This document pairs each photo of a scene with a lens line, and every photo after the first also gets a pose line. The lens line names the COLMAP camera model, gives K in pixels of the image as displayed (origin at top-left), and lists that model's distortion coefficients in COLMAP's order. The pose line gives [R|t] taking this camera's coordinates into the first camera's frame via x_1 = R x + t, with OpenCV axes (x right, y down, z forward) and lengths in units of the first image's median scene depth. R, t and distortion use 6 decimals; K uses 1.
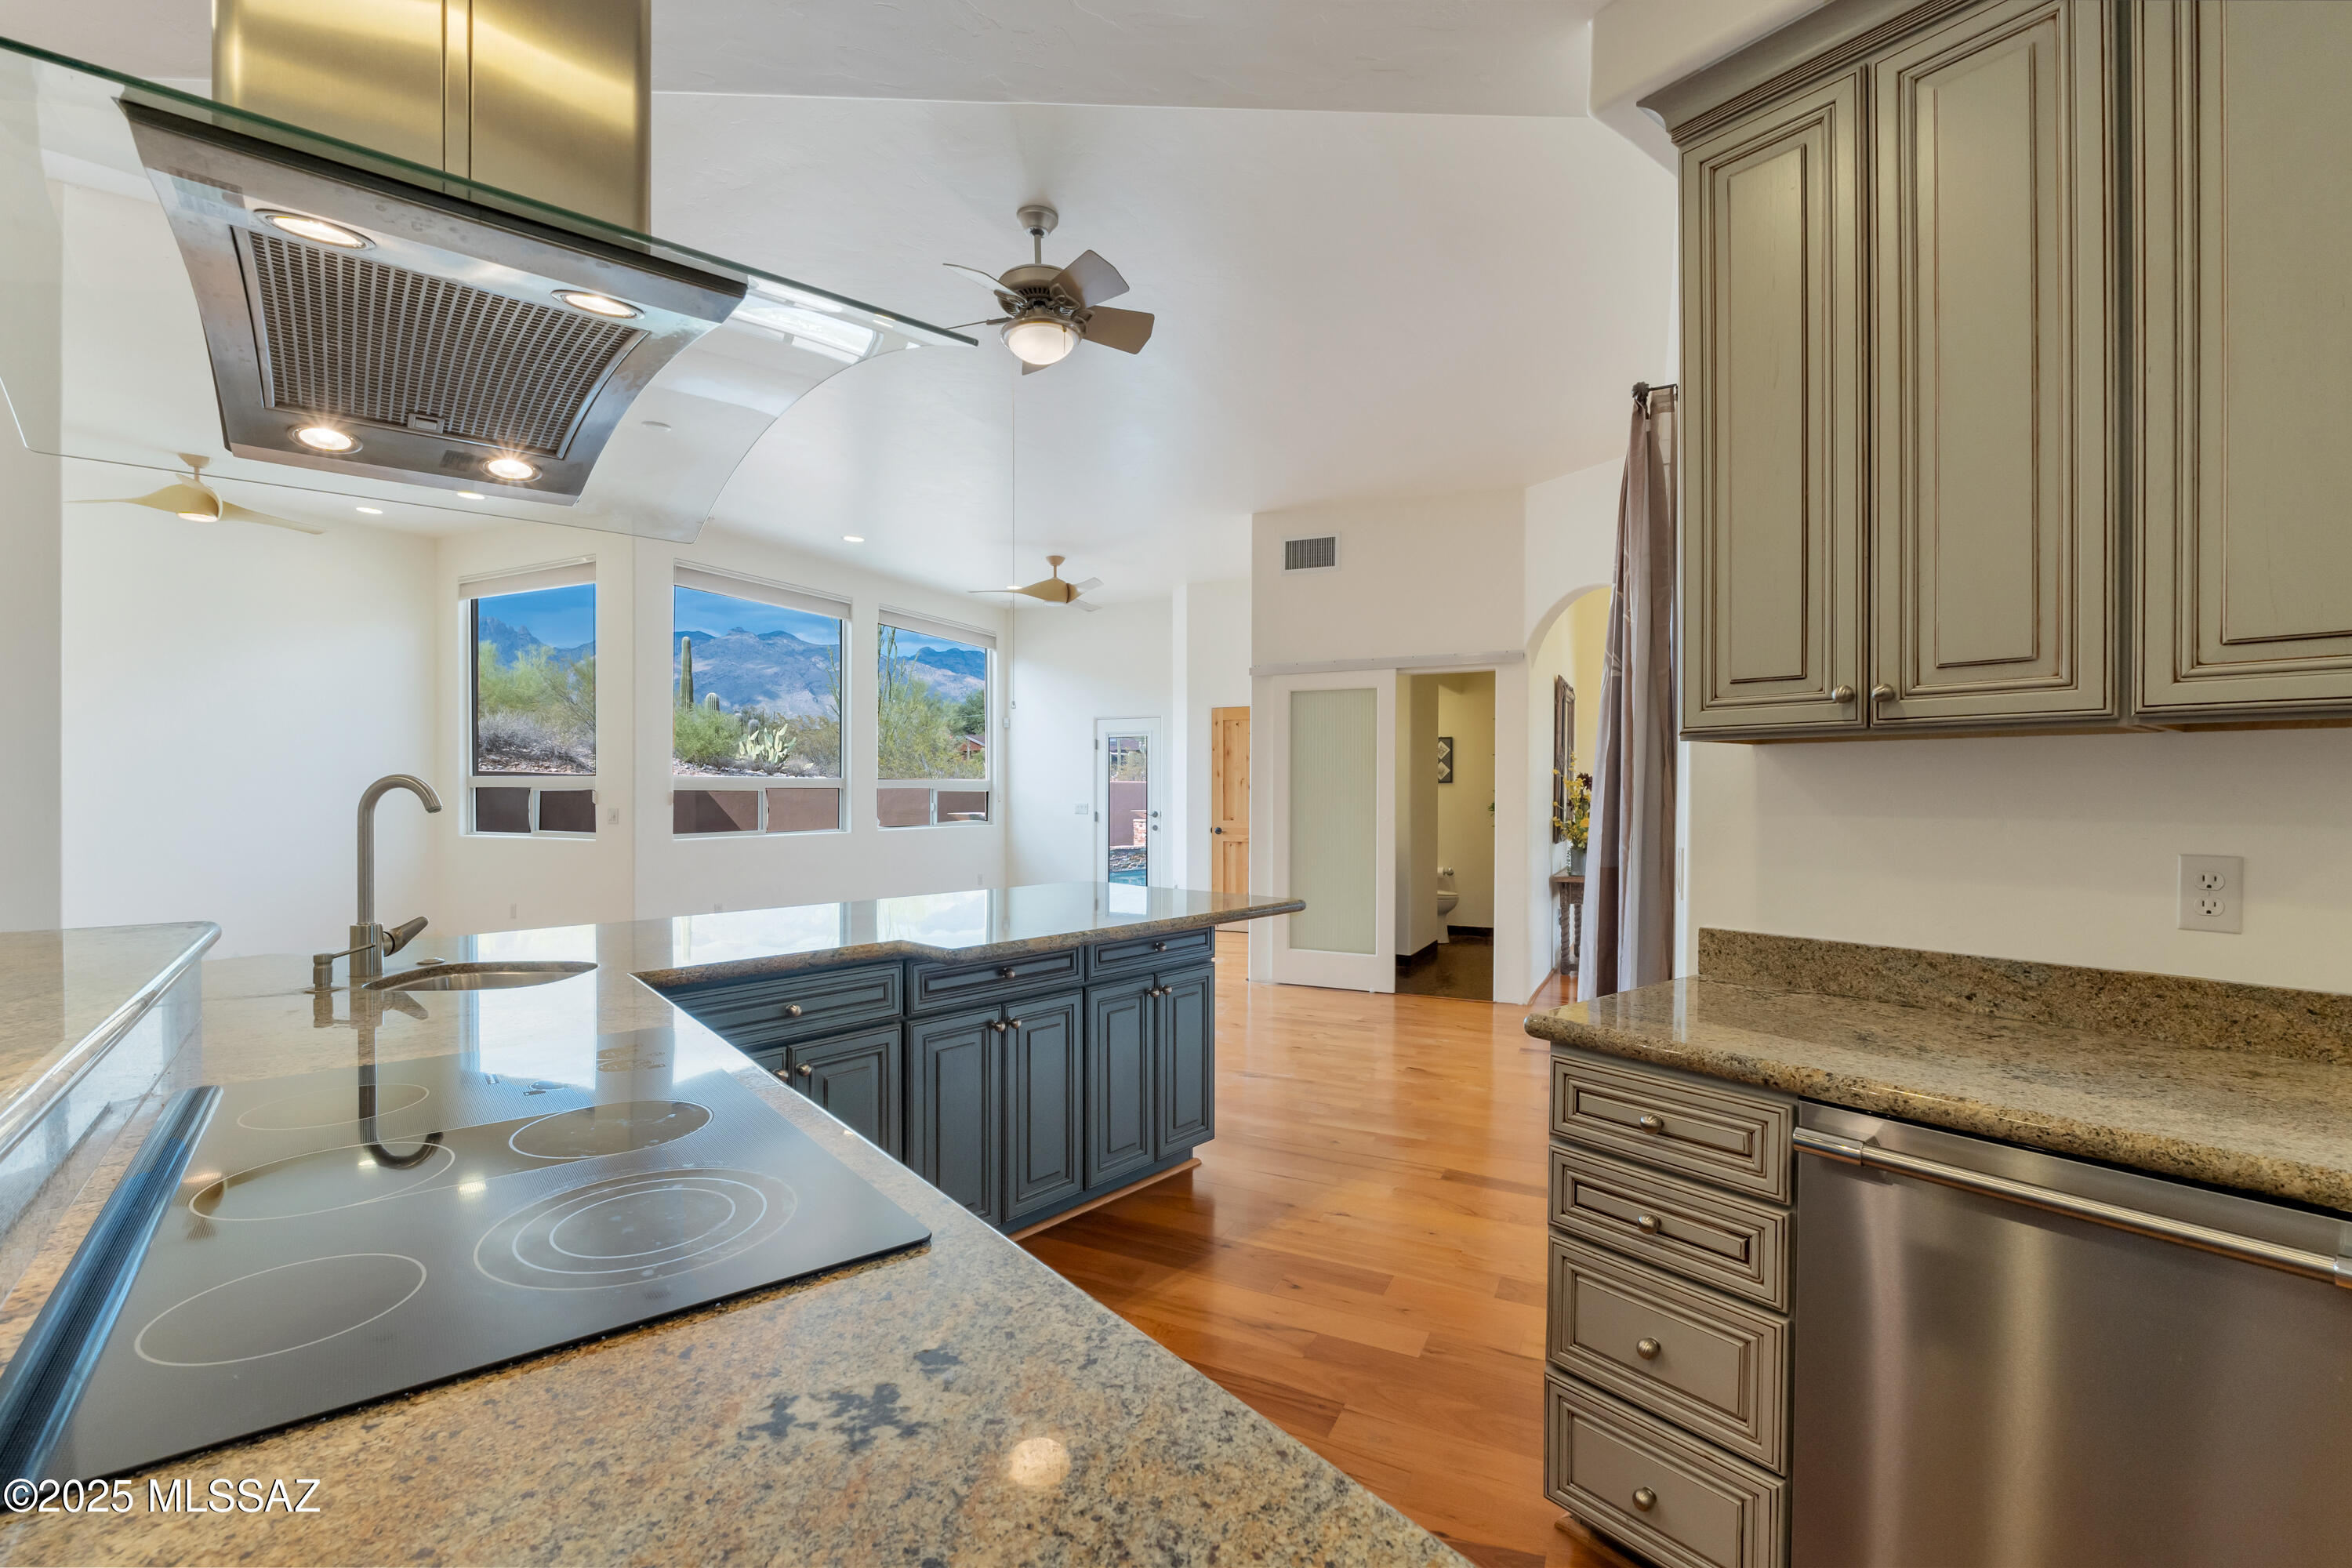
lens RADIAL K [[1081.0, 0, 1250.9], [0, 1081.0, 799.7], [0, 0, 1]] dist [-0.012517, 0.000441]
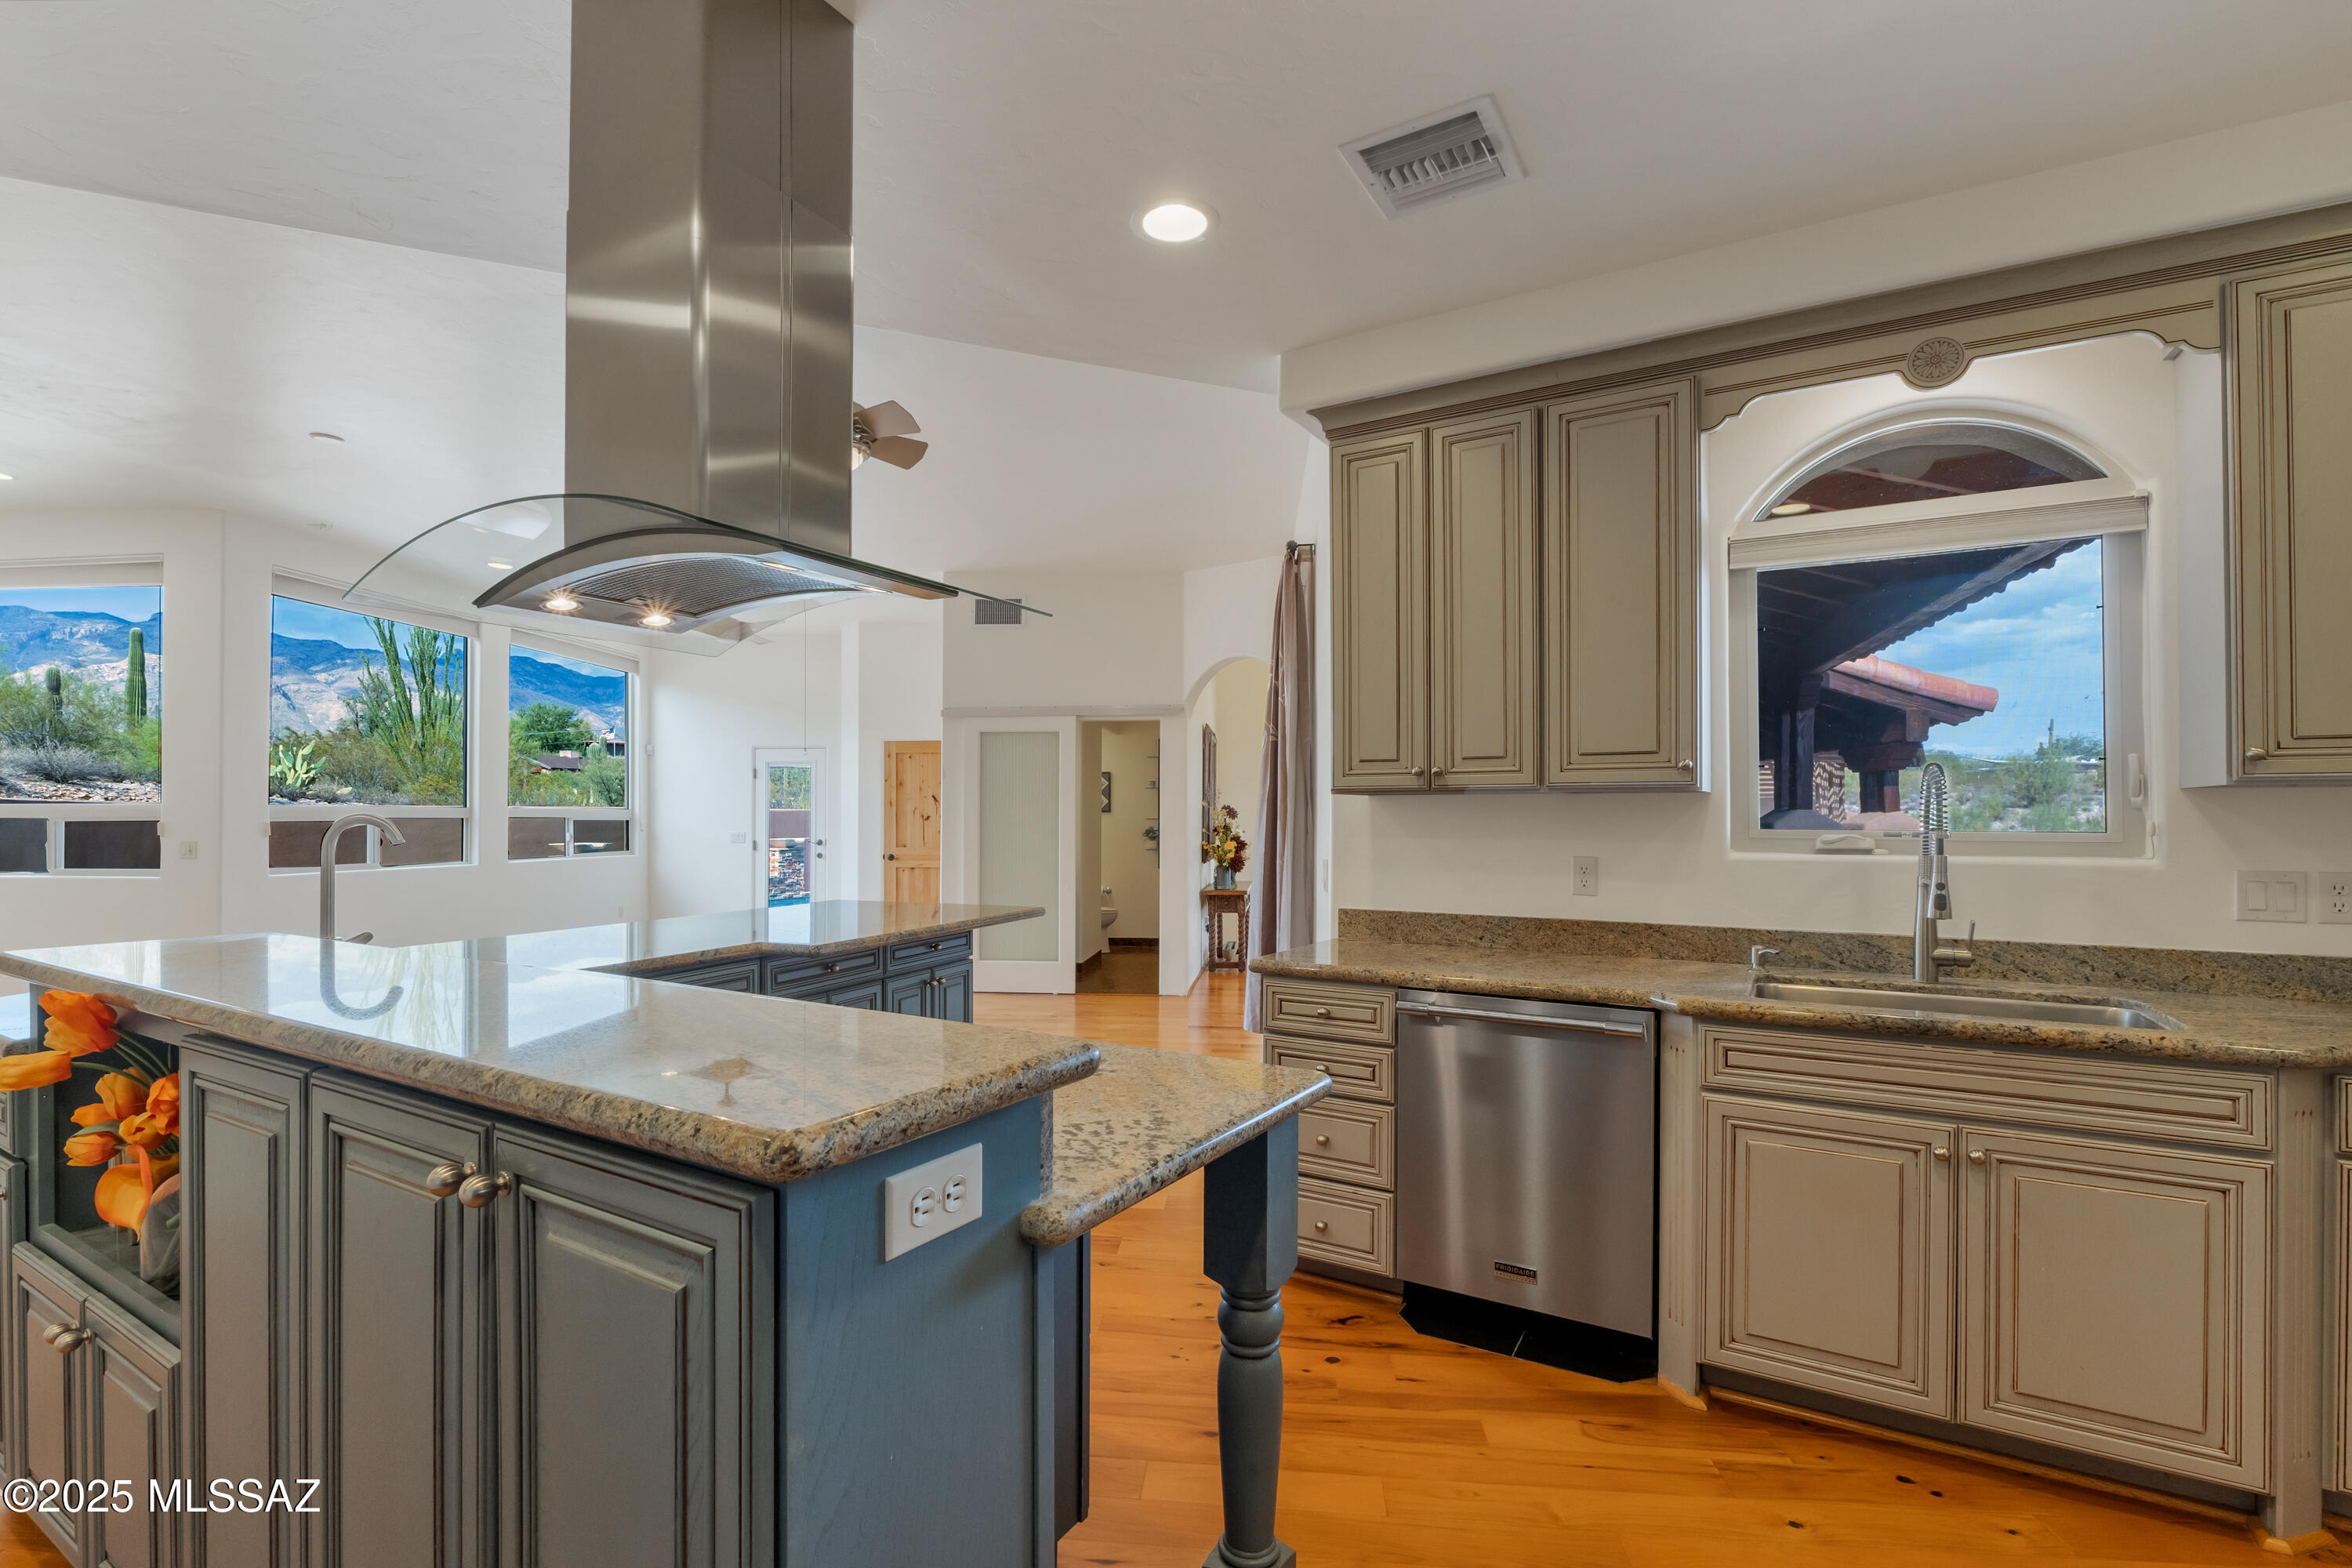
lens RADIAL K [[1055.7, 0, 1266.6], [0, 1055.7, 815.0], [0, 0, 1]] dist [-0.005788, -0.000673]
pose [[0.934668, -0.000718, 0.355522, -0.072752], [0.004416, 0.999944, -0.009590, -0.001747], [-0.355496, 0.010534, 0.934619, -0.129720]]
